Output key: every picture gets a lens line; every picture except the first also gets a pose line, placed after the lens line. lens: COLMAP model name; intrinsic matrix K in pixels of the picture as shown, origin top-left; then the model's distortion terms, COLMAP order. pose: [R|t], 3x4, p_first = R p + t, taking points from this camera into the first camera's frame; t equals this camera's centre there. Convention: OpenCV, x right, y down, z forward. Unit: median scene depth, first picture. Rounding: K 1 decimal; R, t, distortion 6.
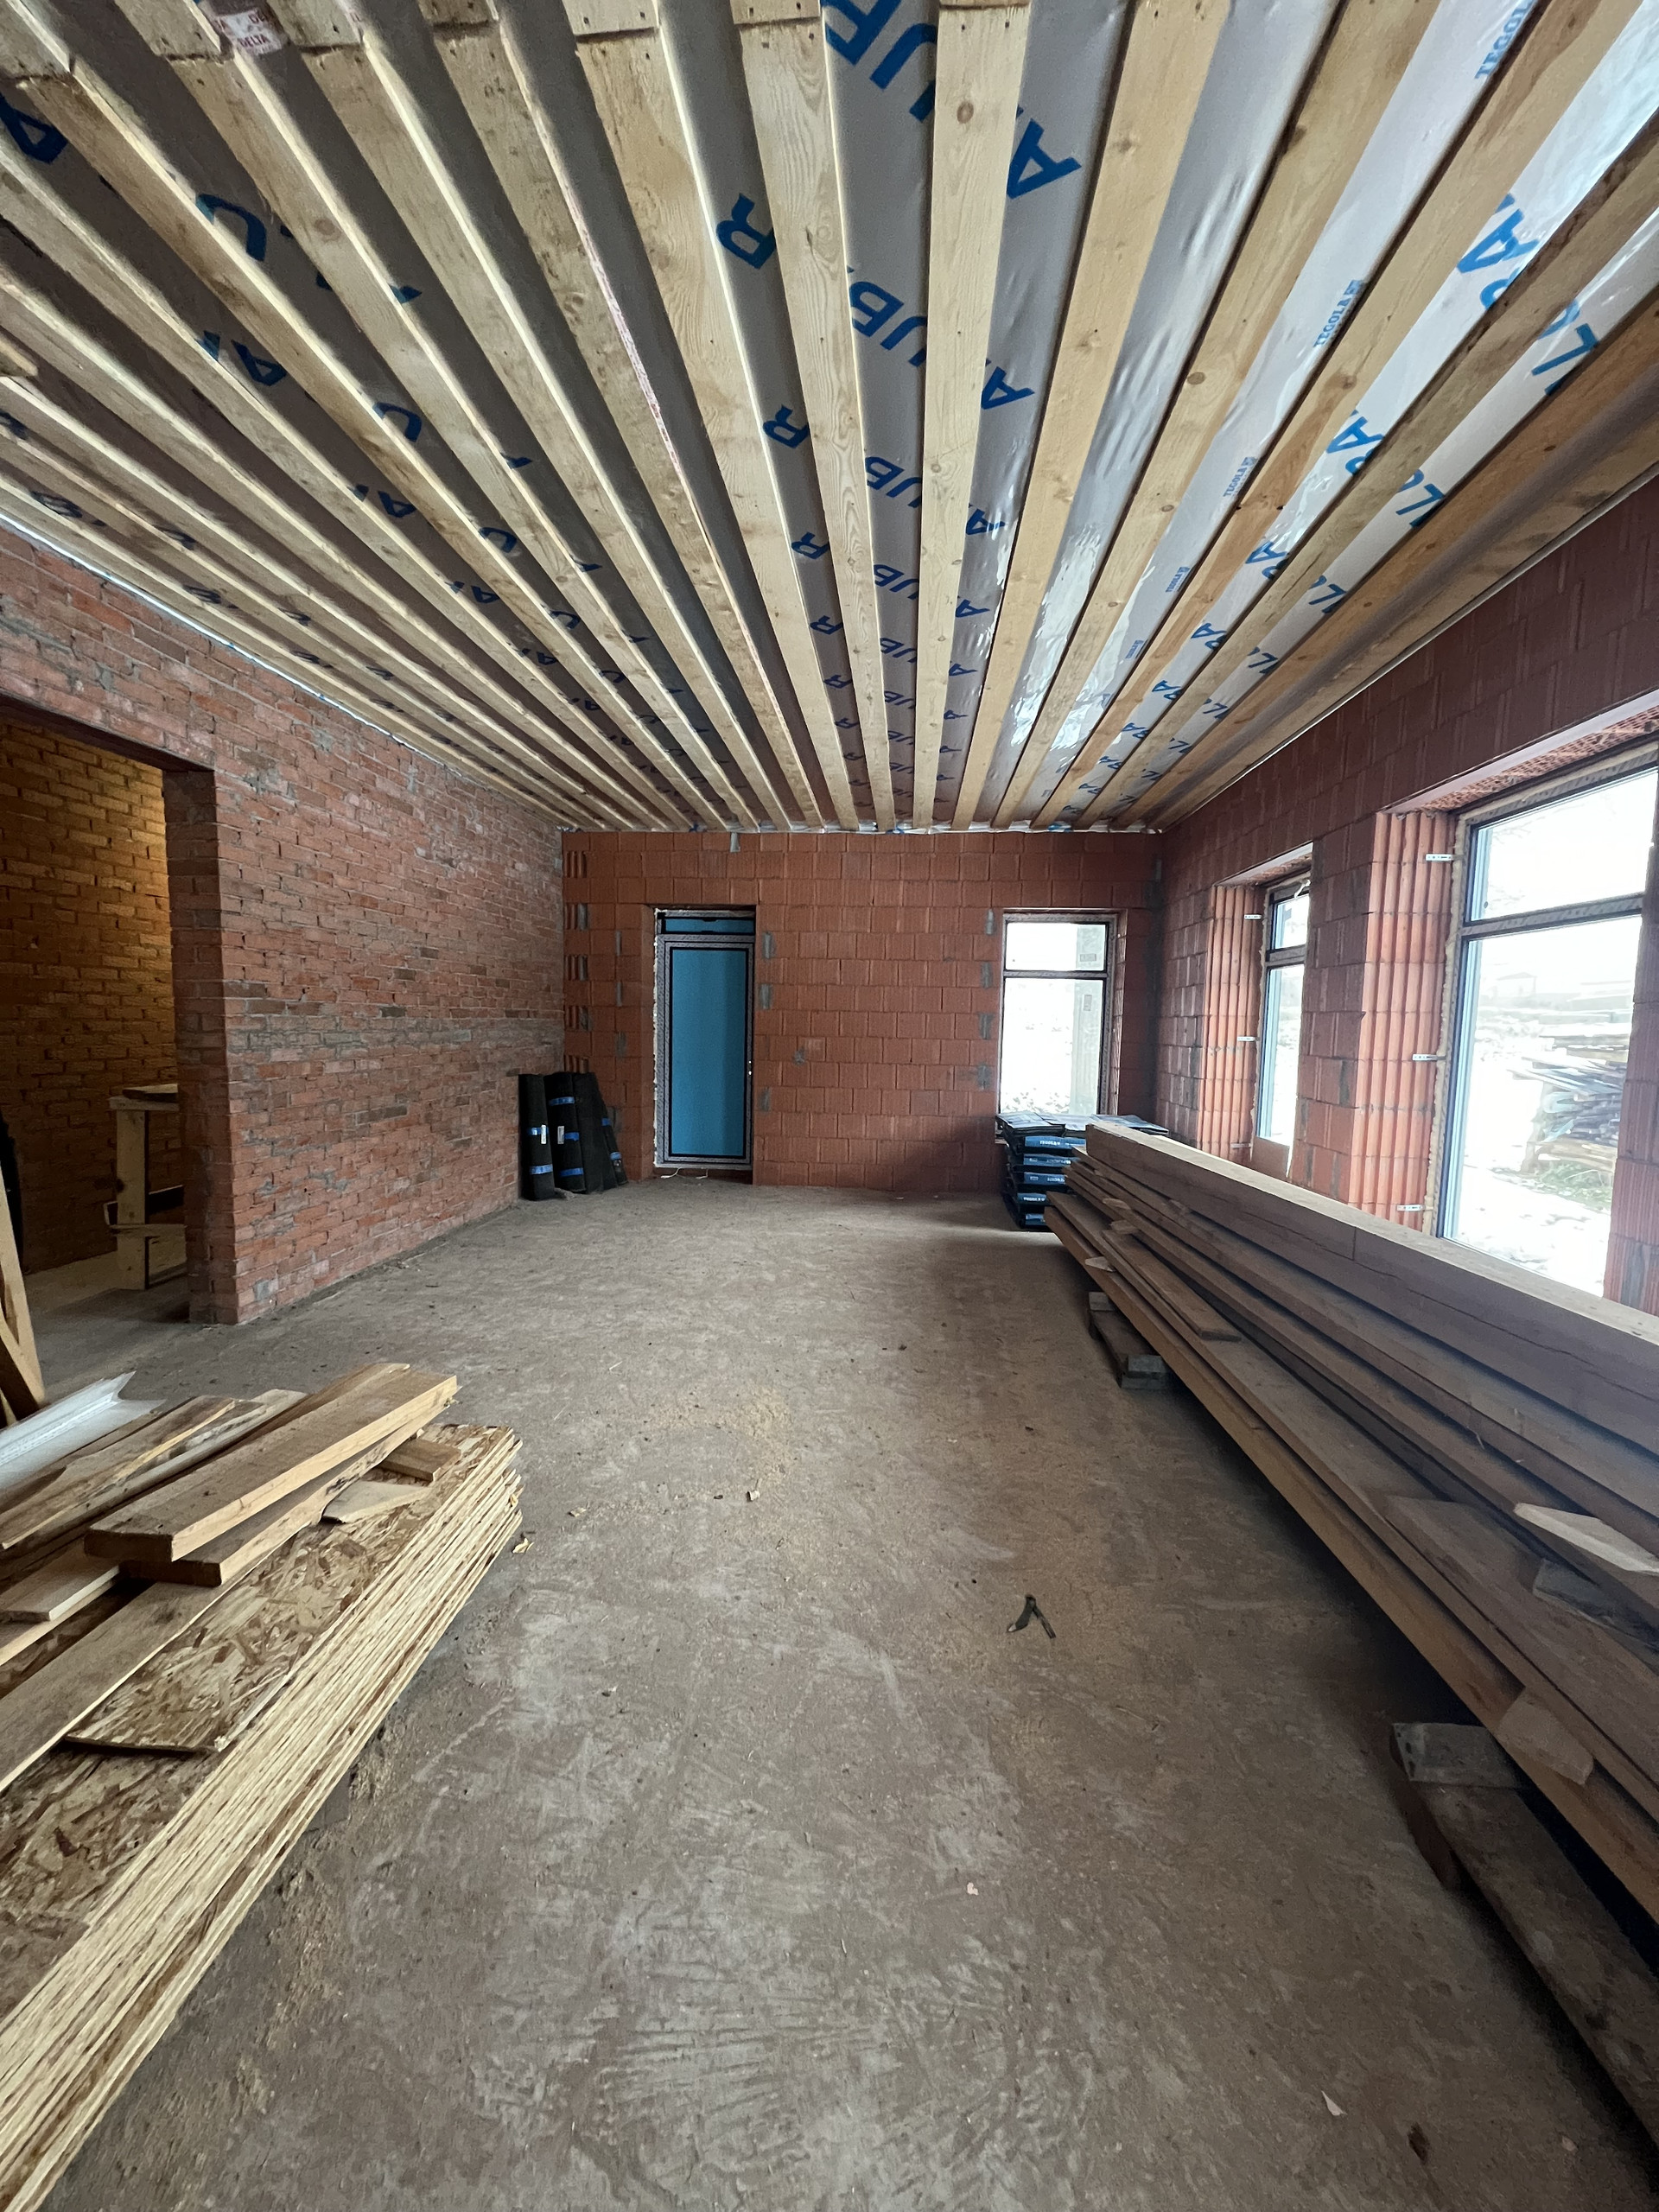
lens RADIAL K [[883.2, 0, 833.6], [0, 883.2, 1100.0], [0, 0, 1]] dist [0.007334, 0.000390]
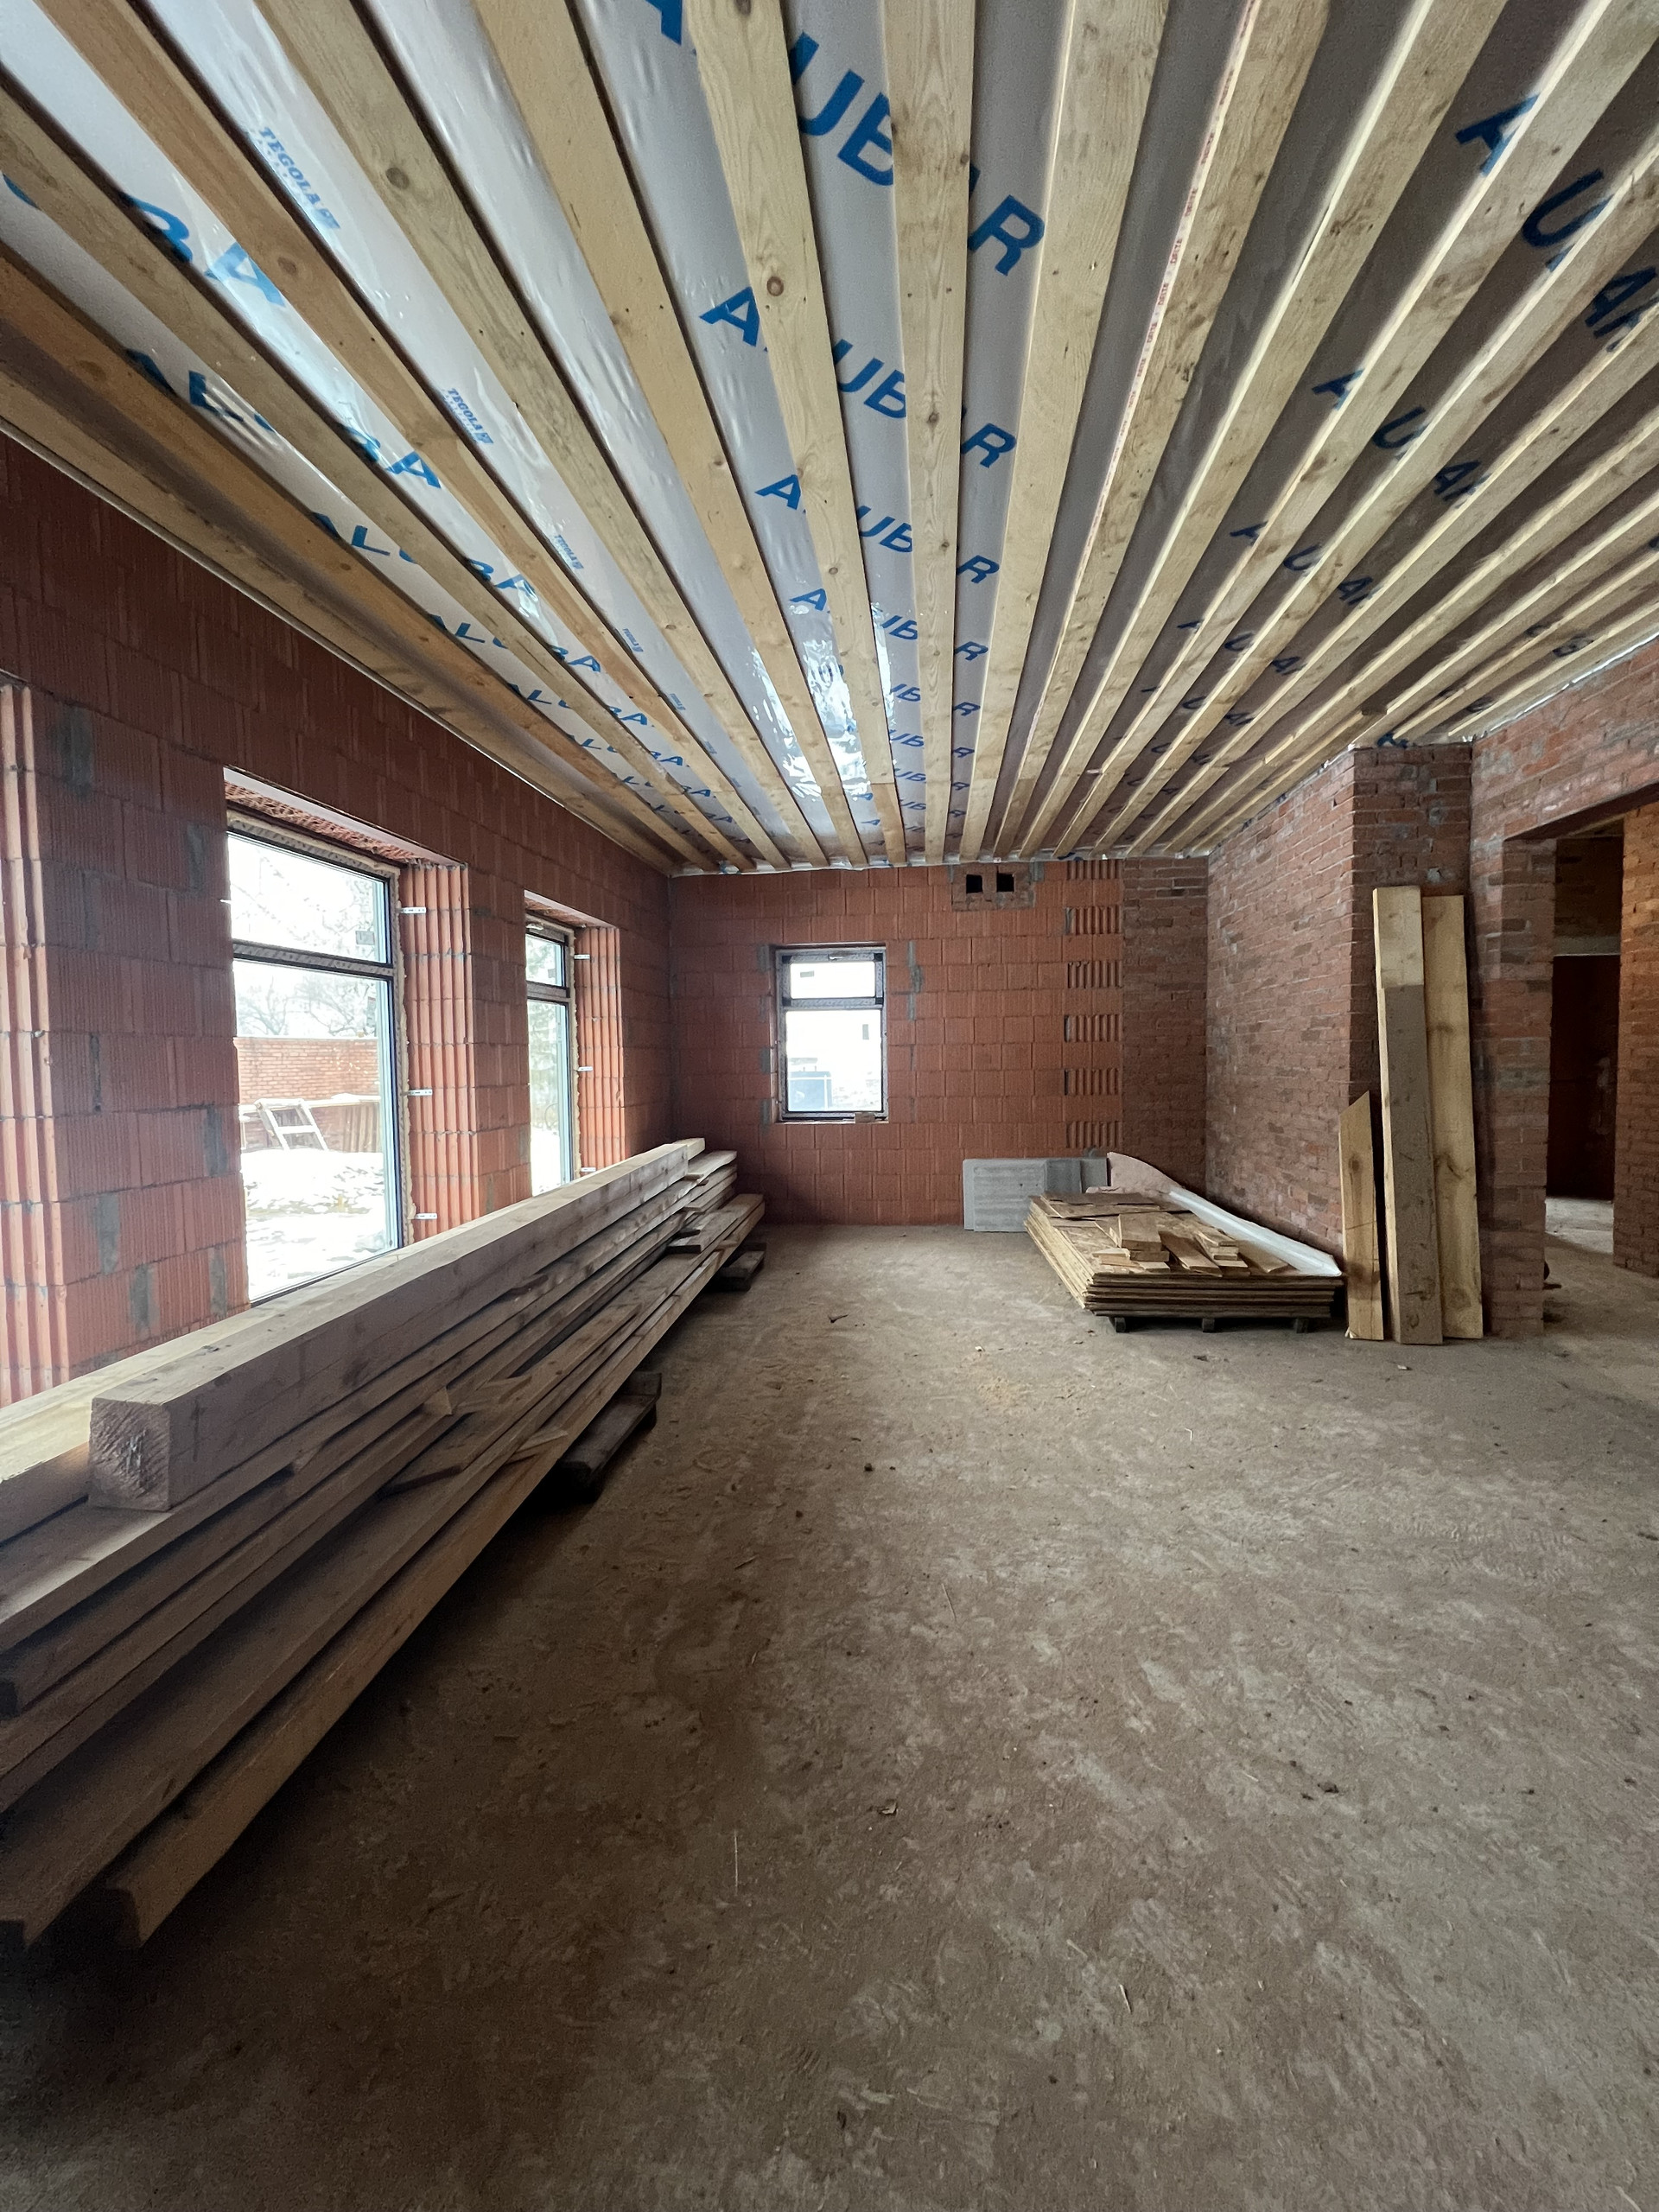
lens RADIAL K [[883.2, 0, 833.6], [0, 883.2, 1100.0], [0, 0, 1]] dist [0.007334, 0.000390]
pose [[-0.999434, -0.008521, 0.032548, 0.087713], [-0.003935, 0.990364, 0.138435, -0.155440], [-0.033414, 0.138228, -0.989837, 1.750204]]
